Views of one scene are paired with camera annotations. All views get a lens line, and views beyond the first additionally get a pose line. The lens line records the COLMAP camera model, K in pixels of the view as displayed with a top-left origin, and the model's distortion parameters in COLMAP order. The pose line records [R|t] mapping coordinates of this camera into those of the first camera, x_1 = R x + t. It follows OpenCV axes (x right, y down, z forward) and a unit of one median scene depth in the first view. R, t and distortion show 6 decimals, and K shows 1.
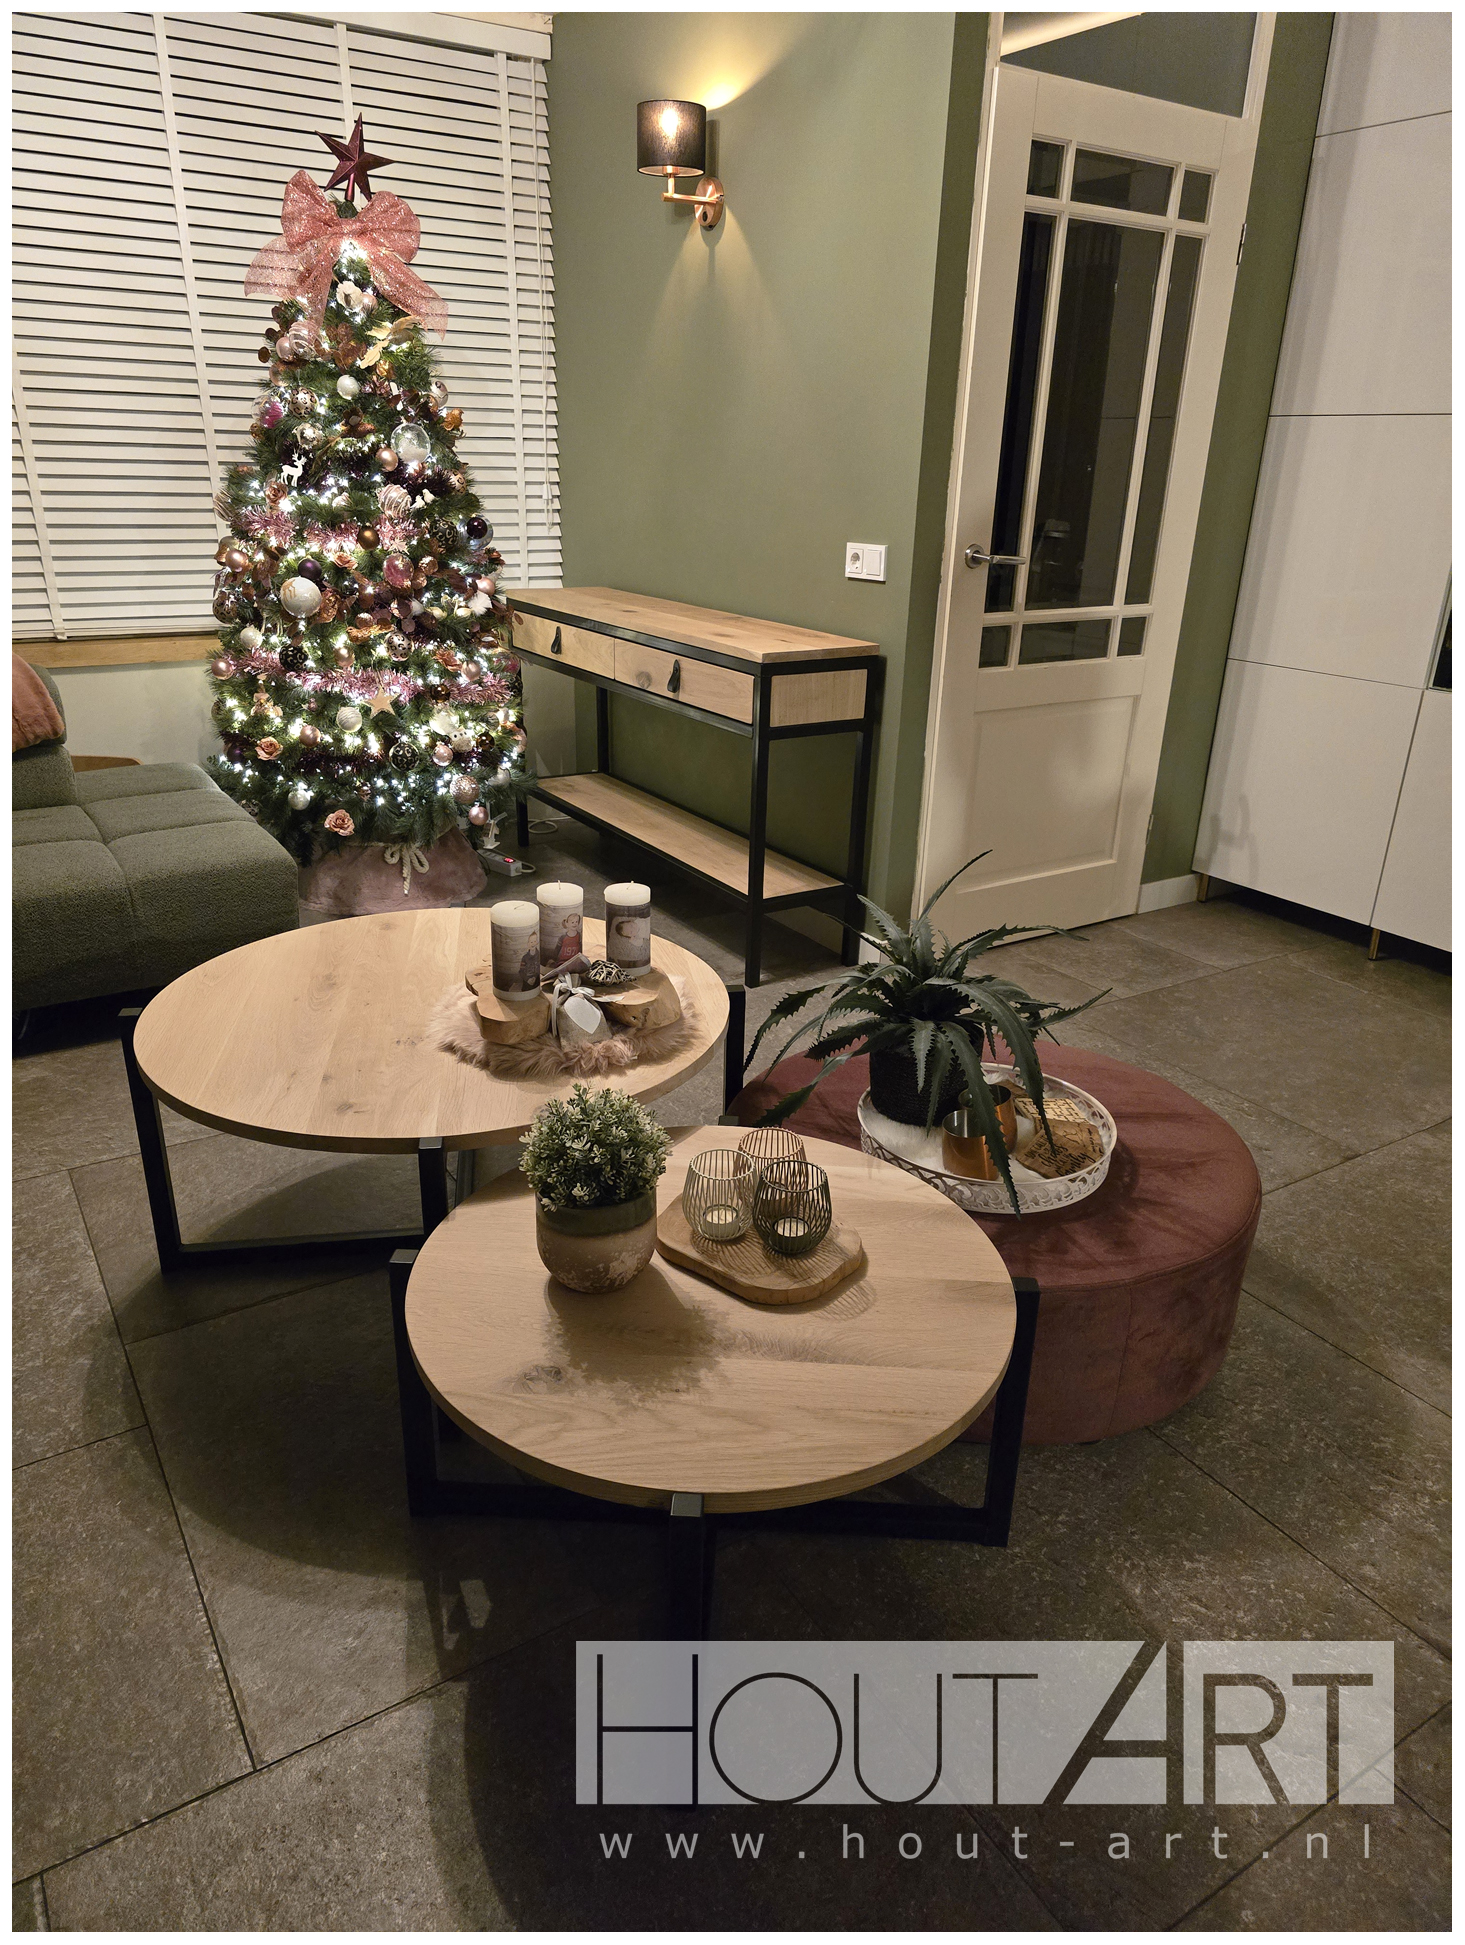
lens RADIAL K [[1295.8, 0, 725.2], [0, 1295.8, 988.0], [0, 0, 1]] dist [0.039957, -0.023492]
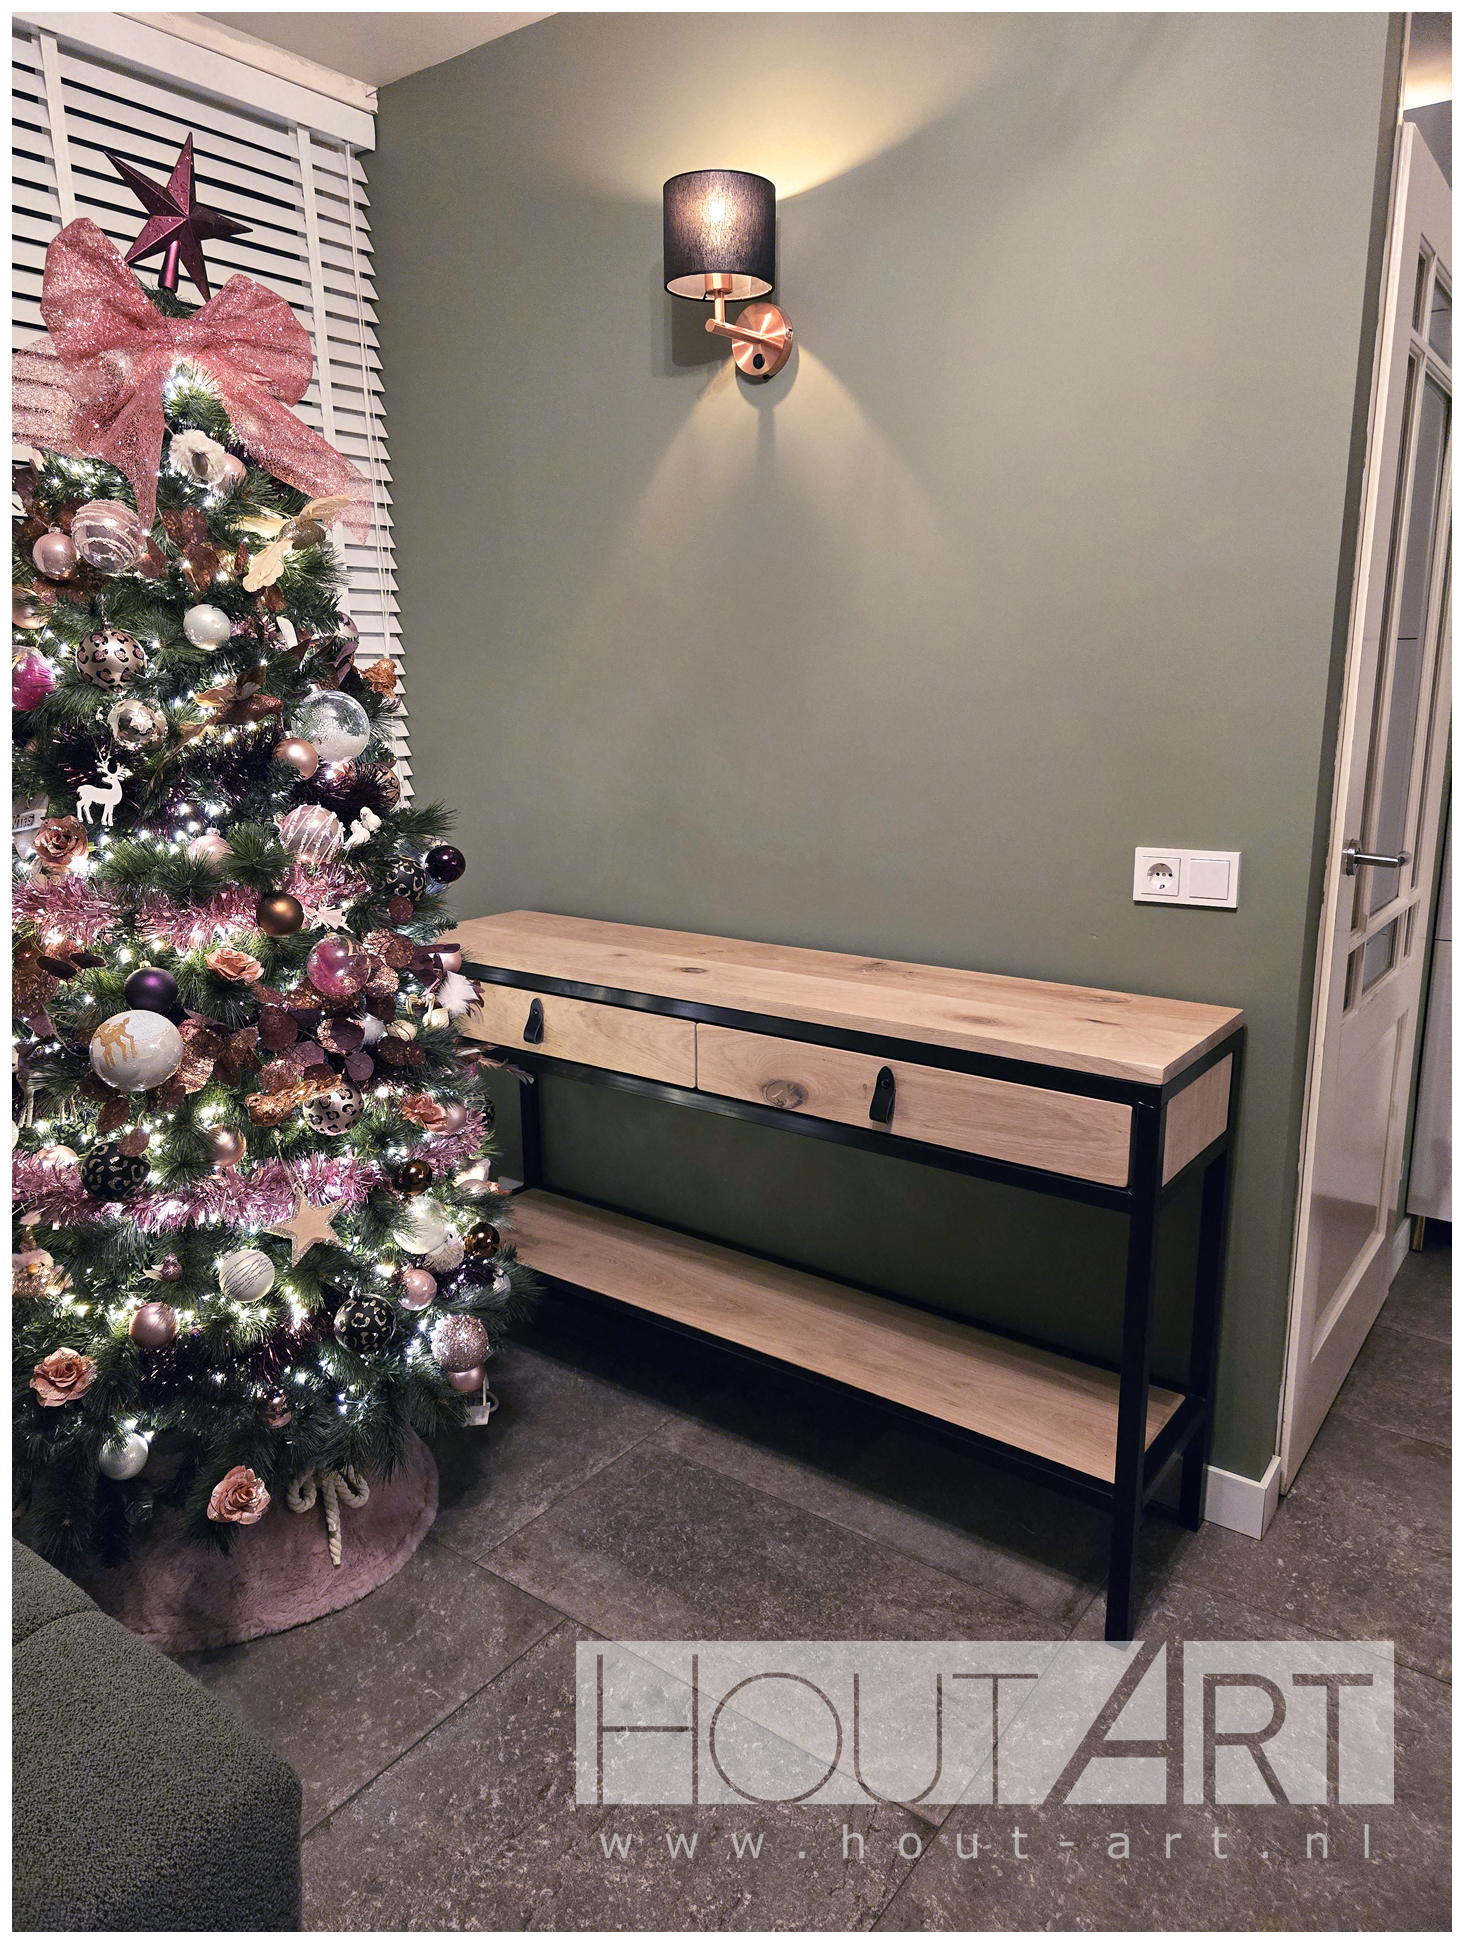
lens RADIAL K [[1295.8, 0, 745.0], [0, 1295.8, 959.1], [0, 0, 1]] dist [0.039957, -0.023492]
pose [[0.927941, -0.112696, 0.355283, -0.283115], [0.171649, 0.975310, -0.138950, -0.227023], [-0.330852, 0.189921, 0.924374, 0.486645]]
